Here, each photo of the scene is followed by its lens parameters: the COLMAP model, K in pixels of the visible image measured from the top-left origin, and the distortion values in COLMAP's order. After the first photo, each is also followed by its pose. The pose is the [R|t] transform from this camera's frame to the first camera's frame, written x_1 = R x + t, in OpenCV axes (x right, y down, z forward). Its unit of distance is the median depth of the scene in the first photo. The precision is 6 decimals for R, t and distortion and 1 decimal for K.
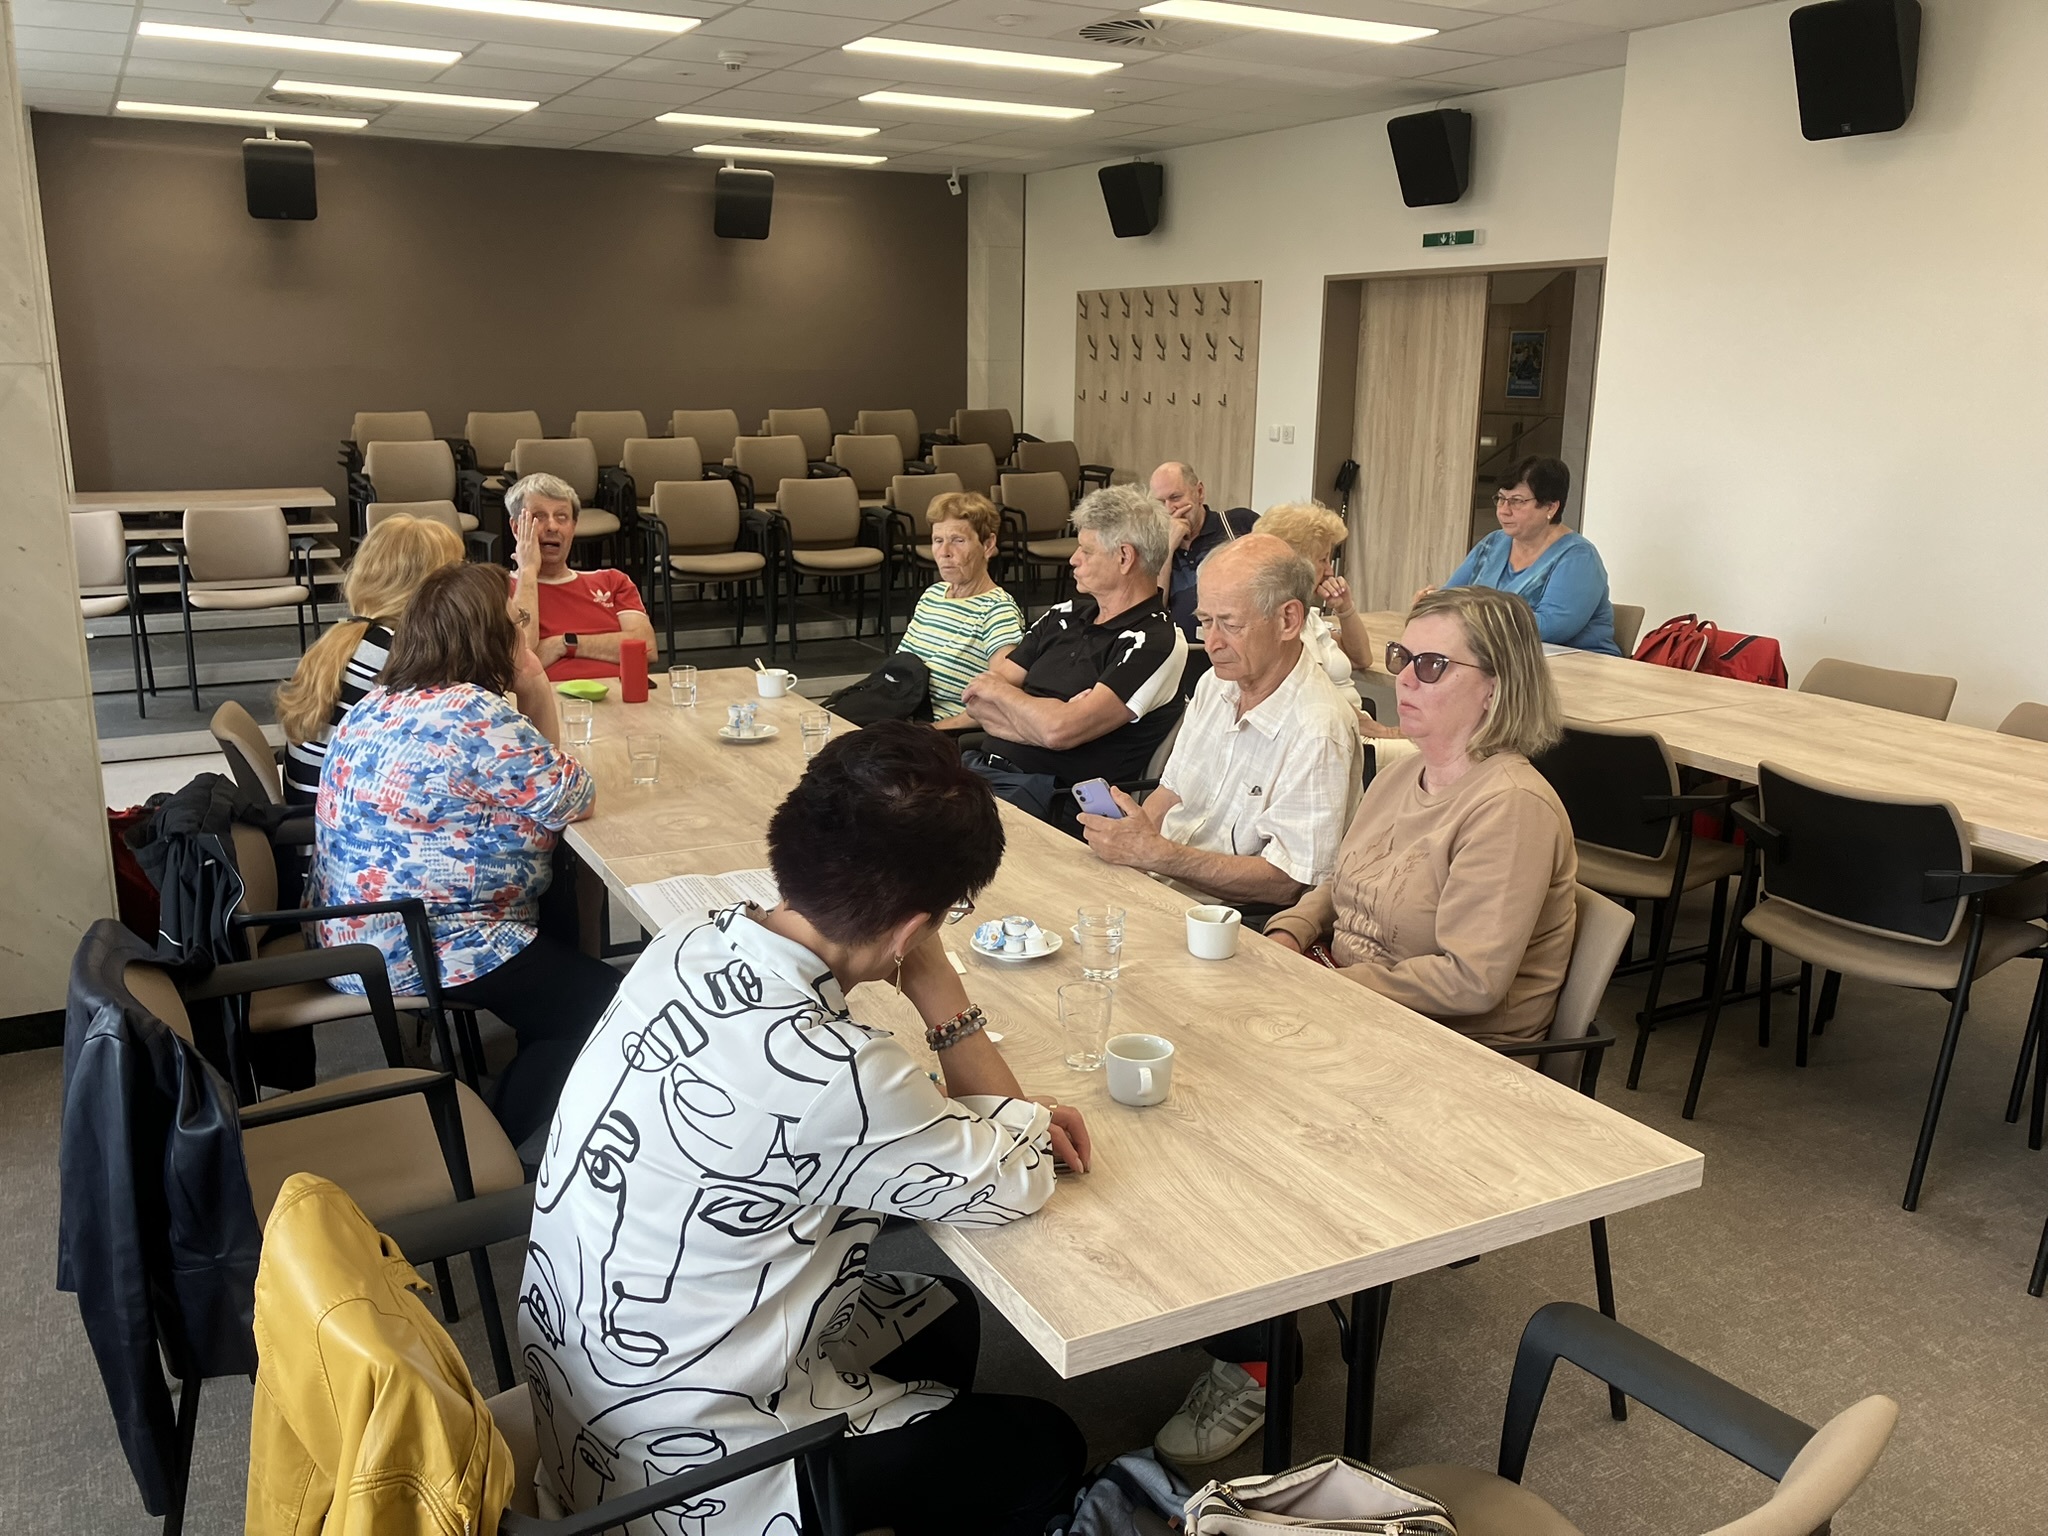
lens RADIAL K [[1690.2, 0, 1024.0], [0, 1690.2, 768.0], [0, 0, 1]] dist [0.009675, 0.003045]
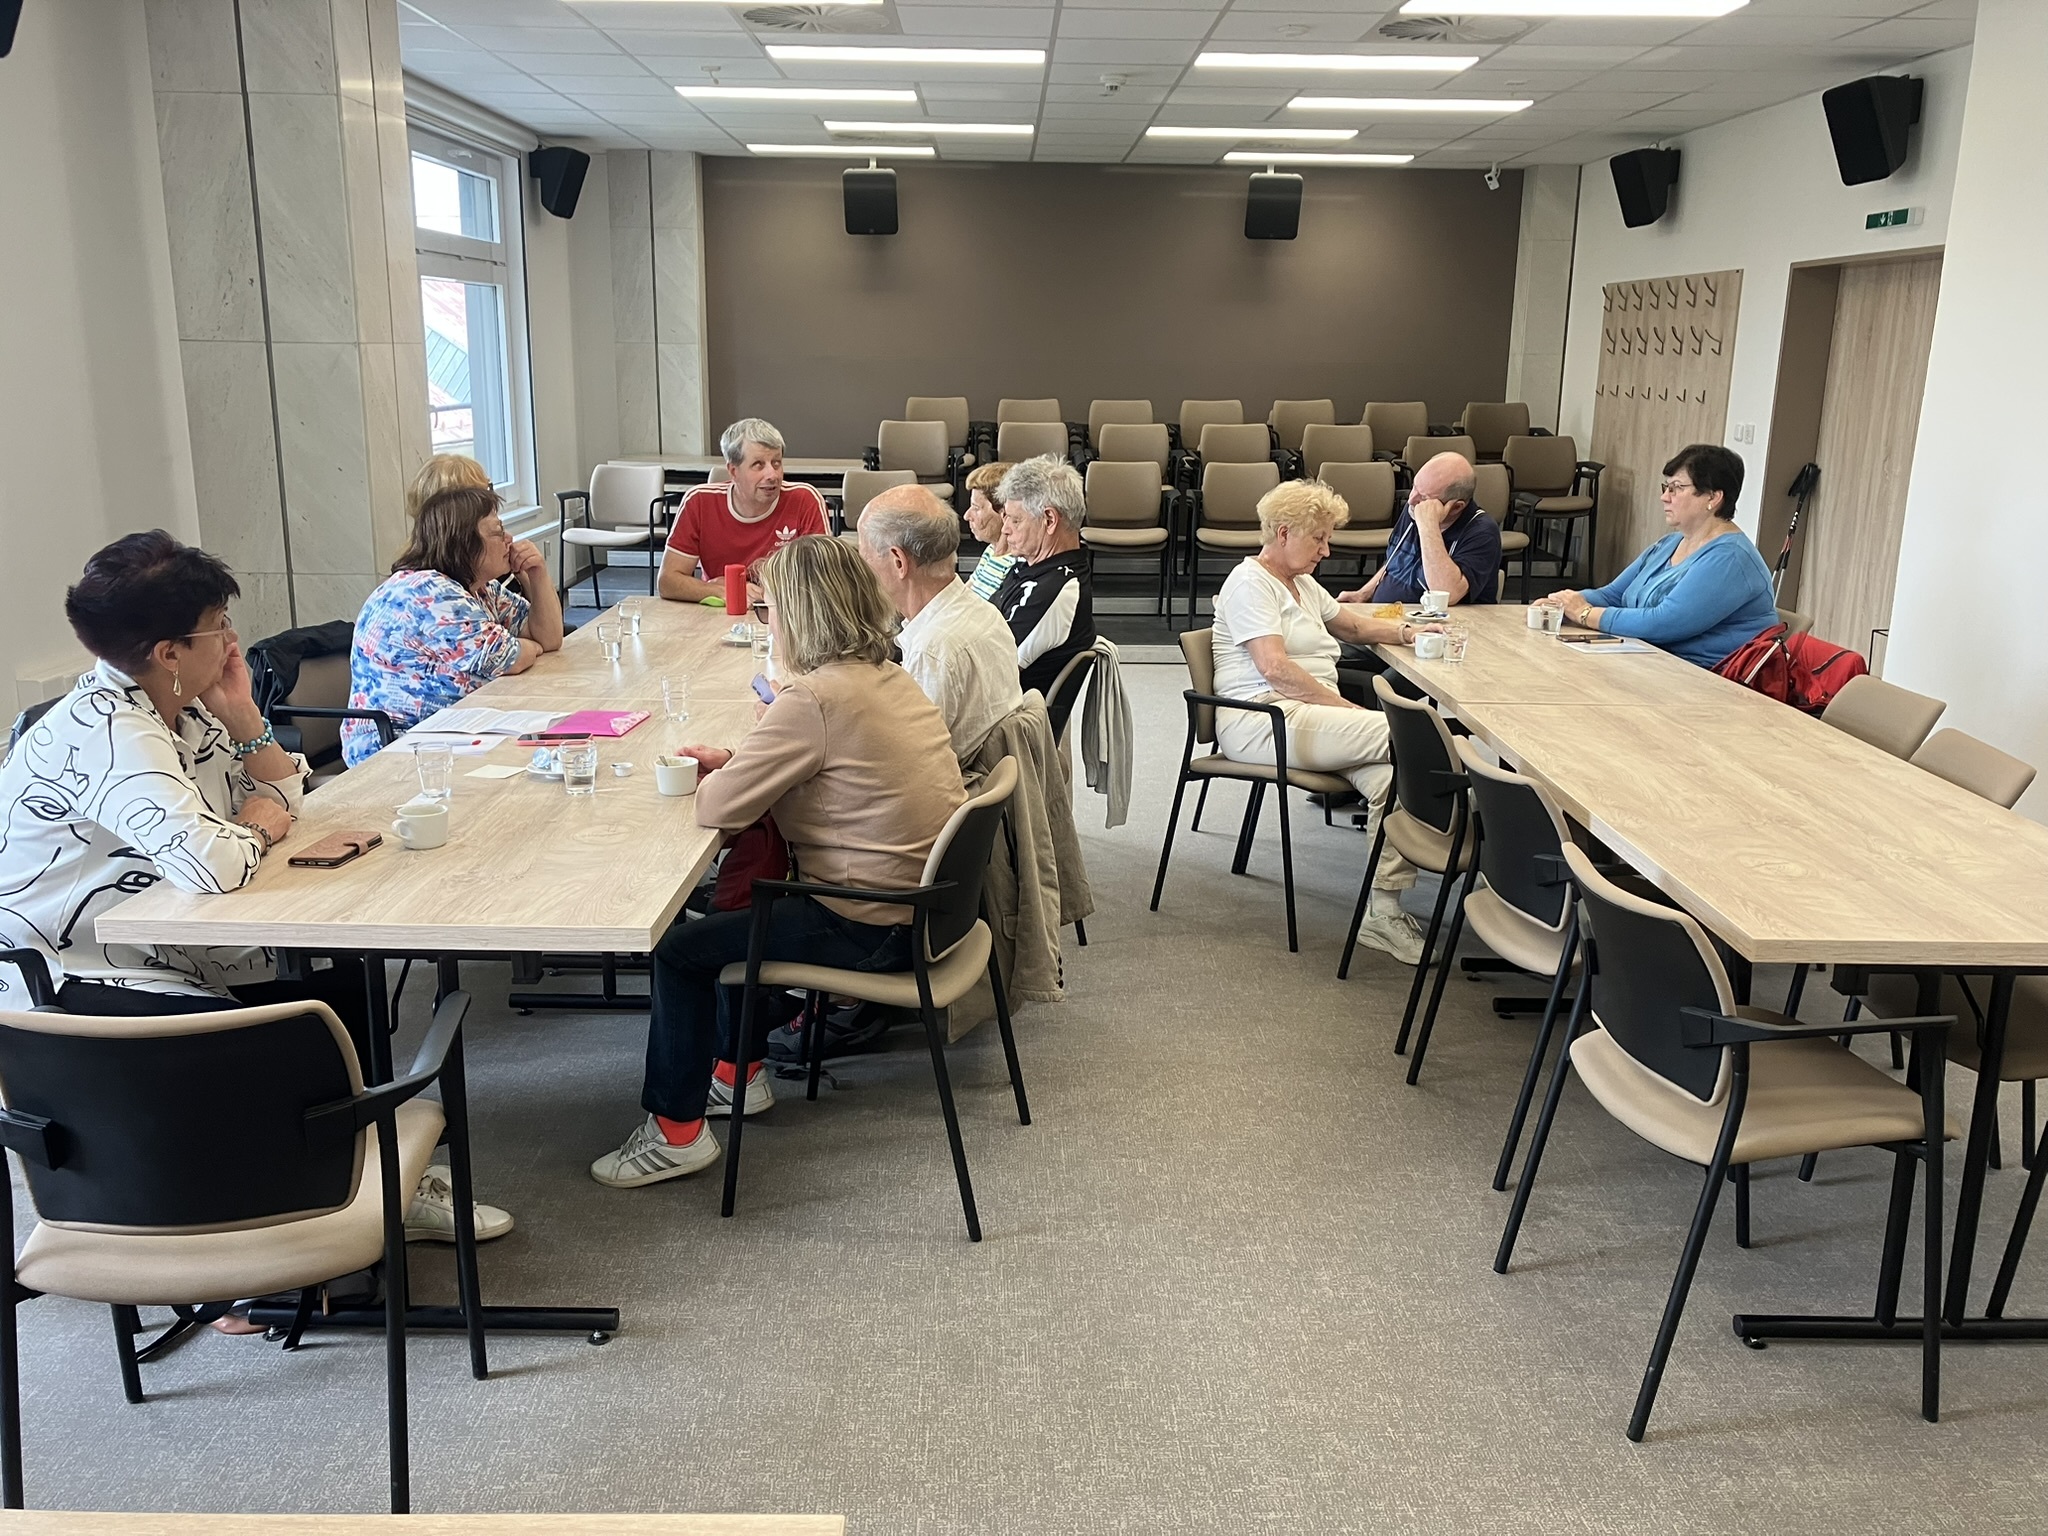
lens RADIAL K [[1715.8, 0, 1024.0], [0, 1715.8, 768.0], [0, 0, 1]] dist [0.004482, 0.008596]
pose [[0.887779, 0.110455, -0.446820, 0.263349], [-0.112290, 0.993421, 0.022468, 0.008707], [0.446362, 0.030227, 0.894342, -0.017551]]
